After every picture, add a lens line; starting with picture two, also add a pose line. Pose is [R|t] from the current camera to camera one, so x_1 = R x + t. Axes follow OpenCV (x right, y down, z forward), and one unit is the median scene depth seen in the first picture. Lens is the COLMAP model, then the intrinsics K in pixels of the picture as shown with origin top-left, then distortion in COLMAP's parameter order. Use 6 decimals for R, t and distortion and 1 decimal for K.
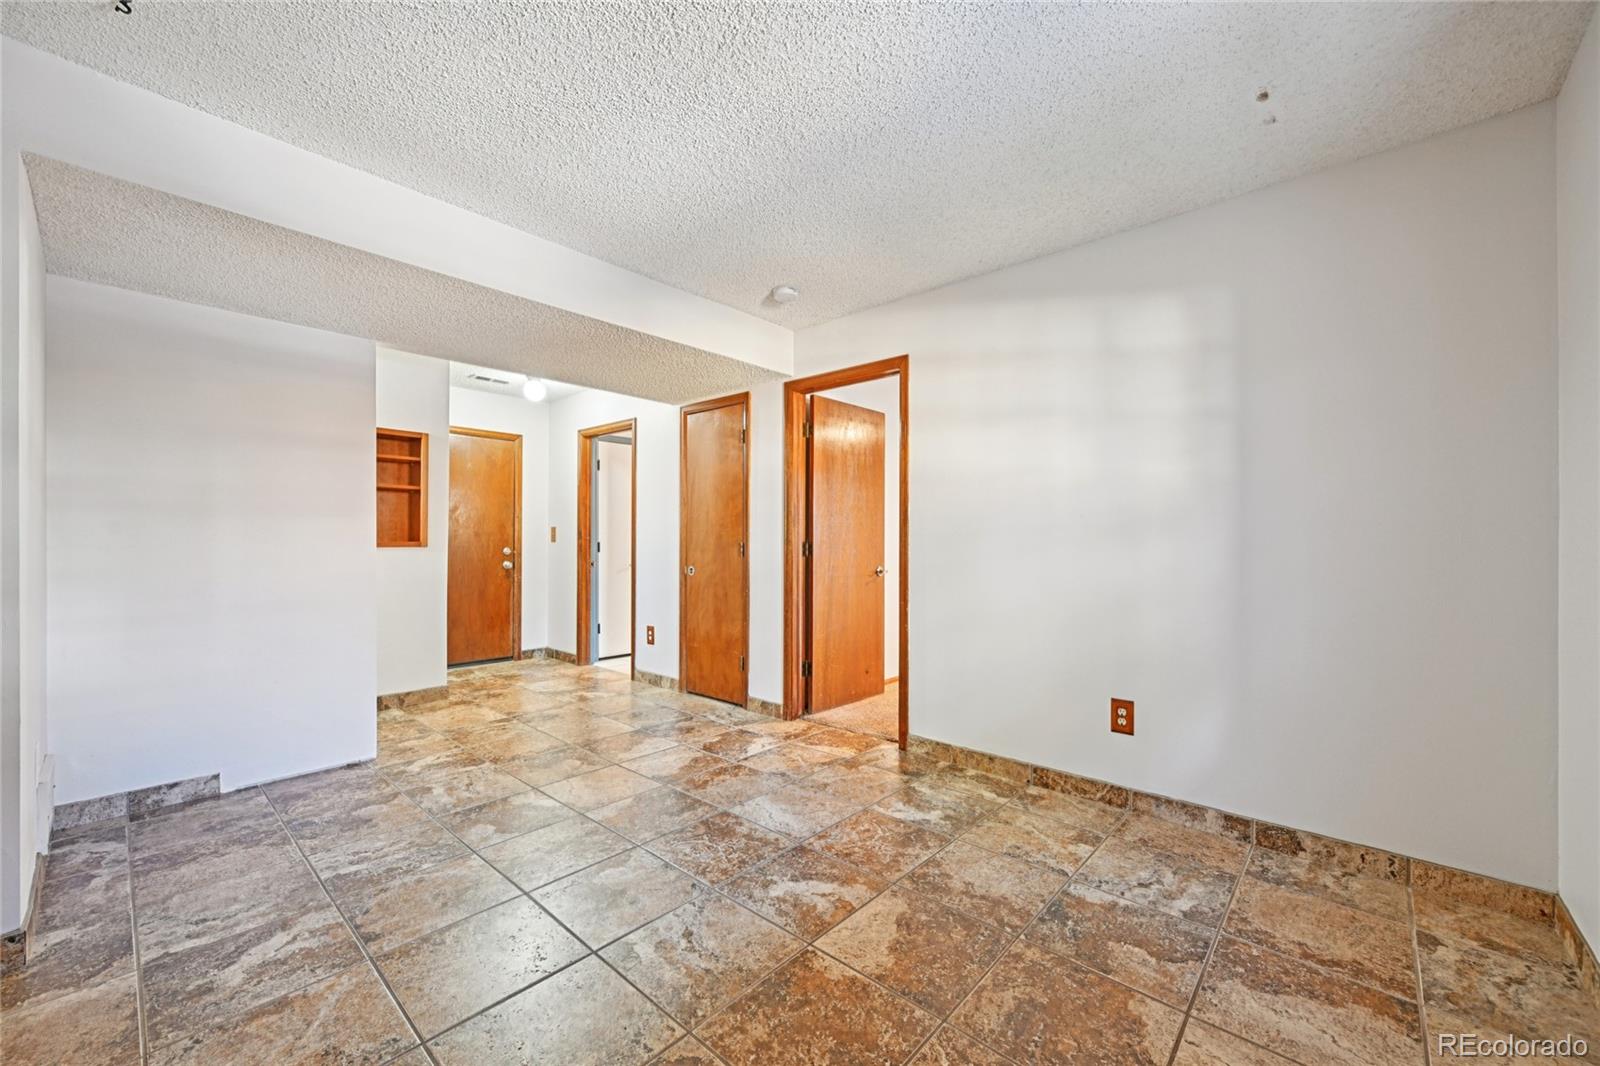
lens RADIAL K [[625.4, 0, 795.6], [0, 625.4, 535.1], [0, 0, 1]] dist [-0.001217, -0.000211]
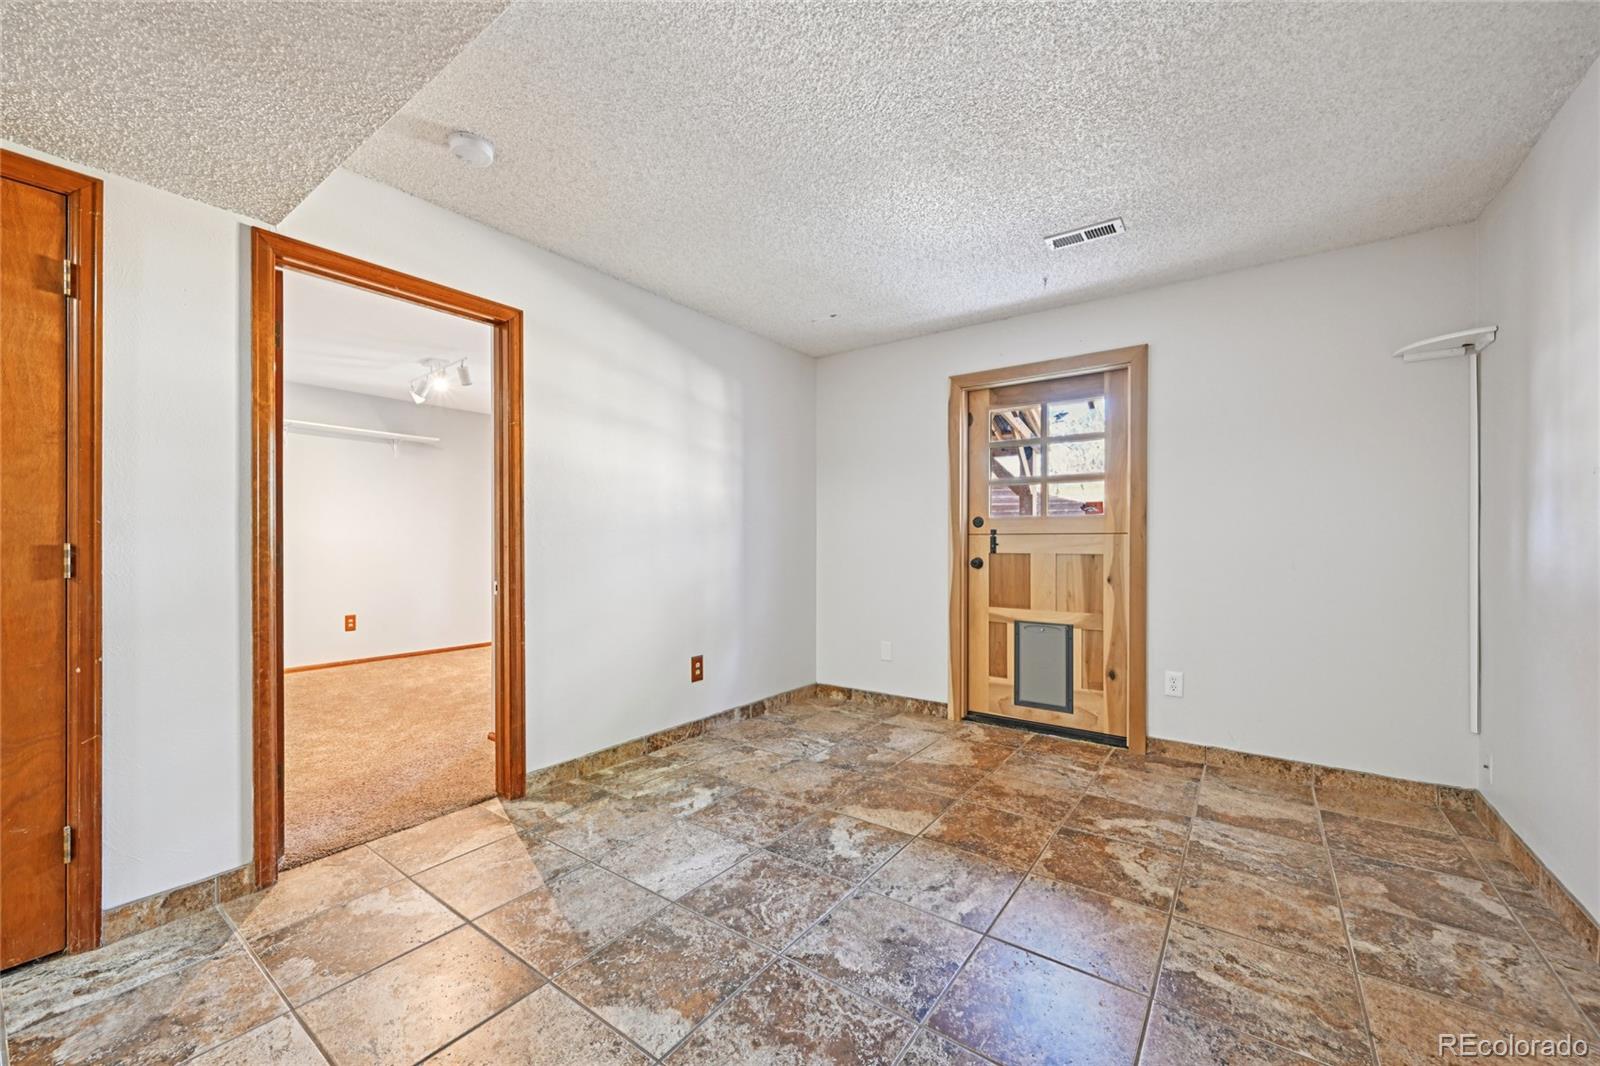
lens RADIAL K [[625.4, 0, 808.8], [0, 625.4, 539.0], [0, 0, 1]] dist [-0.001217, -0.000211]
pose [[-0.119271, 0.000943, 0.992861, -0.988713], [-0.012811, 0.999915, -0.002489, 0.008876], [-0.992779, -0.013016, -0.119249, 1.063957]]
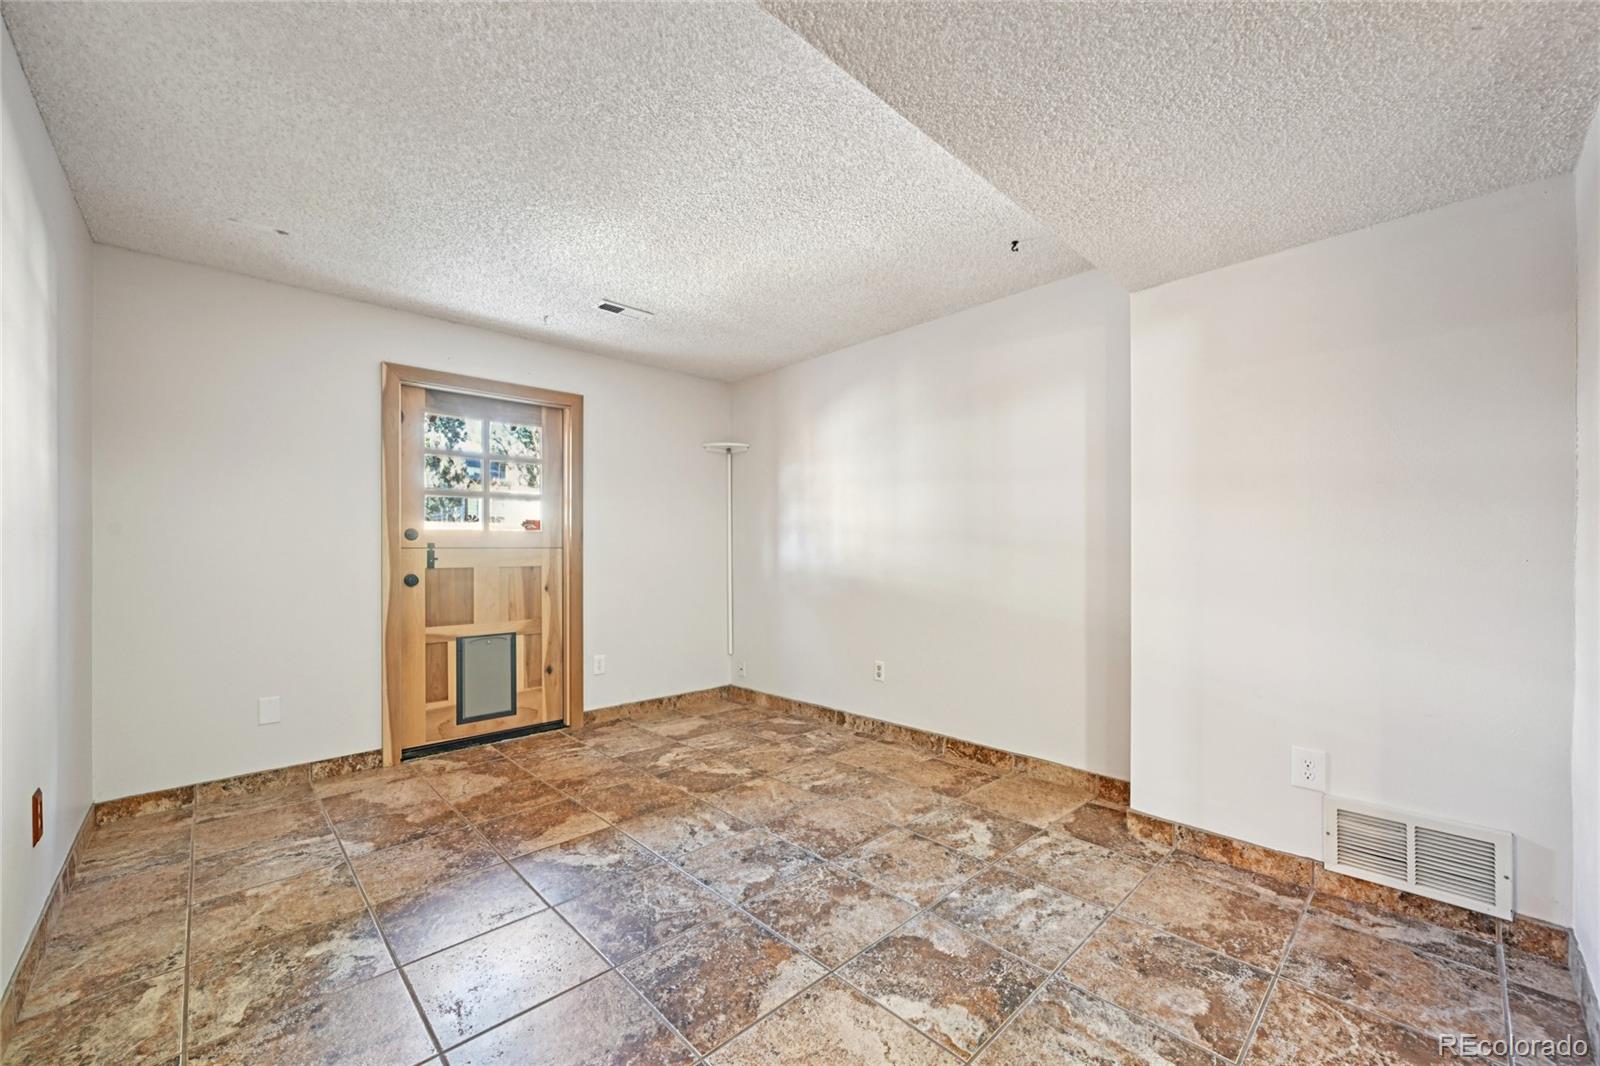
lens RADIAL K [[625.4, 0, 811.1], [0, 625.4, 554.9], [0, 0, 1]] dist [-0.001217, -0.000211]
pose [[-0.998395, 0.003387, 0.056539, -0.405585], [0.003006, 0.999972, -0.006822, 0.015542], [-0.056561, -0.006641, -0.998377, 1.868382]]
